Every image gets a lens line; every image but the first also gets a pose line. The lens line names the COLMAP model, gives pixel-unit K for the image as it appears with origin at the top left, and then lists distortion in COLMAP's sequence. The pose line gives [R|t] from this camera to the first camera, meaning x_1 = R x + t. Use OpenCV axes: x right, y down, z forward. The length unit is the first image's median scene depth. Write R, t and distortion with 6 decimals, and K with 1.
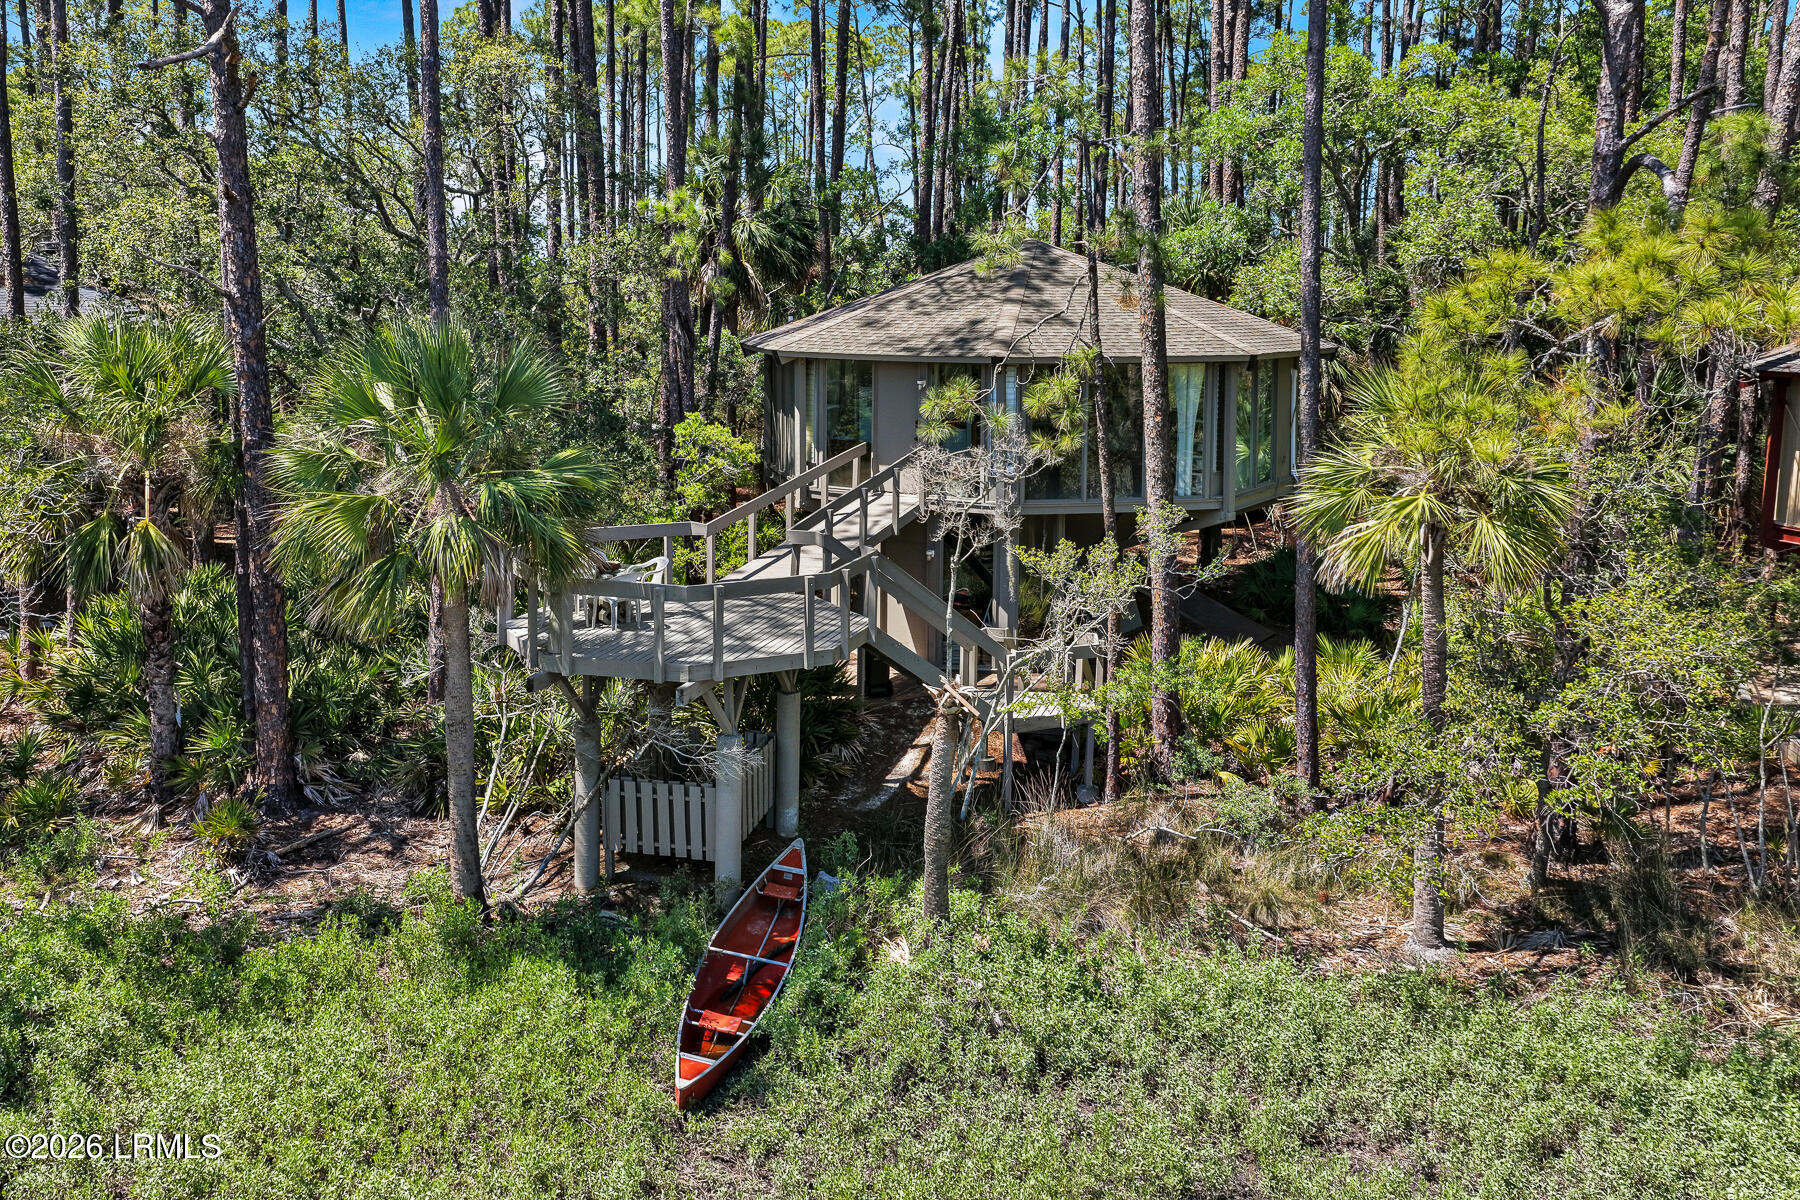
lens RADIAL K [[1516.0, 0, 894.2], [0, 1516.0, 570.4], [0, 0, 1]] dist [0.030497, 0.007746]
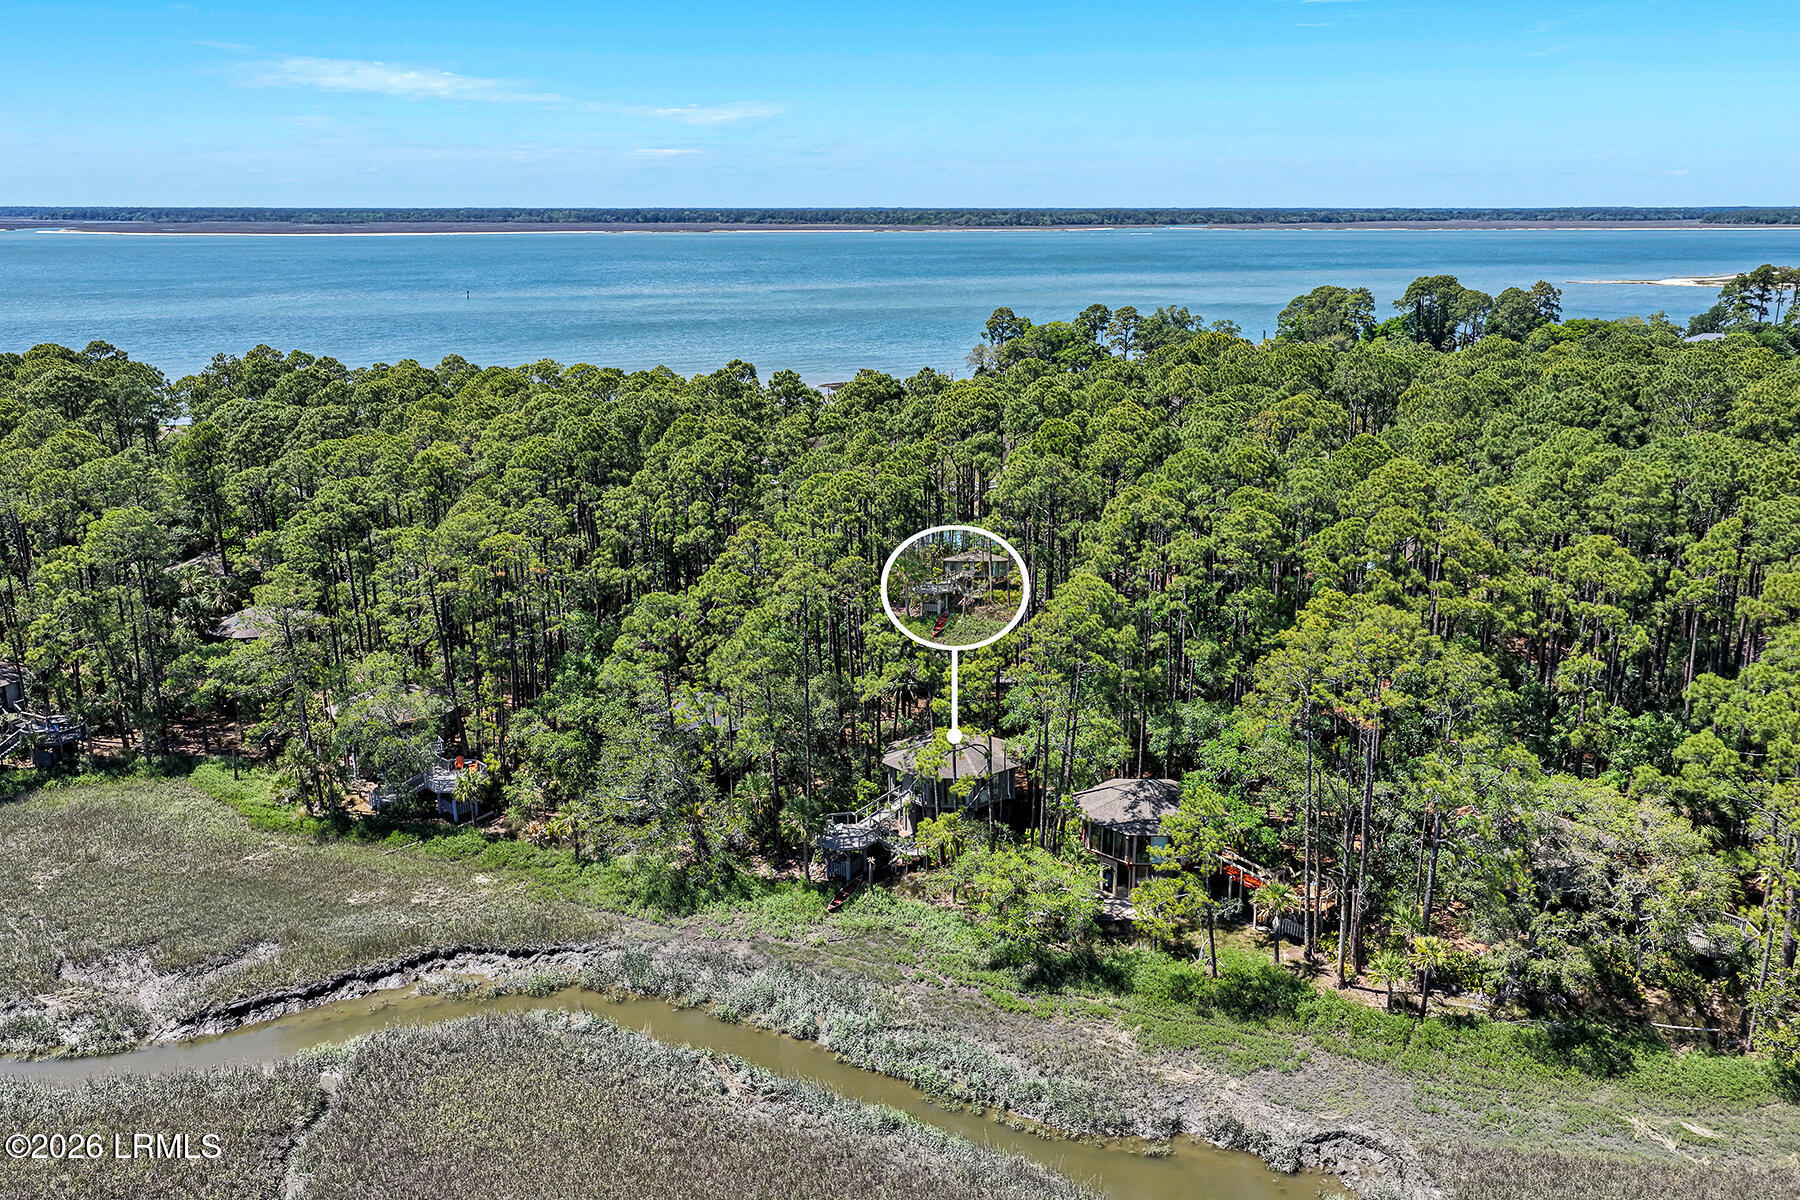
lens RADIAL K [[1560.6, 0, 948.1], [0, 1560.6, 501.0], [0, 0, 1]] dist [0.021000, 0.006892]
pose [[0.958391, 0.041160, -0.282477, 1.657583], [-0.035346, 0.999046, 0.025650, -1.244321], [0.283263, -0.014598, 0.958931, -4.075153]]
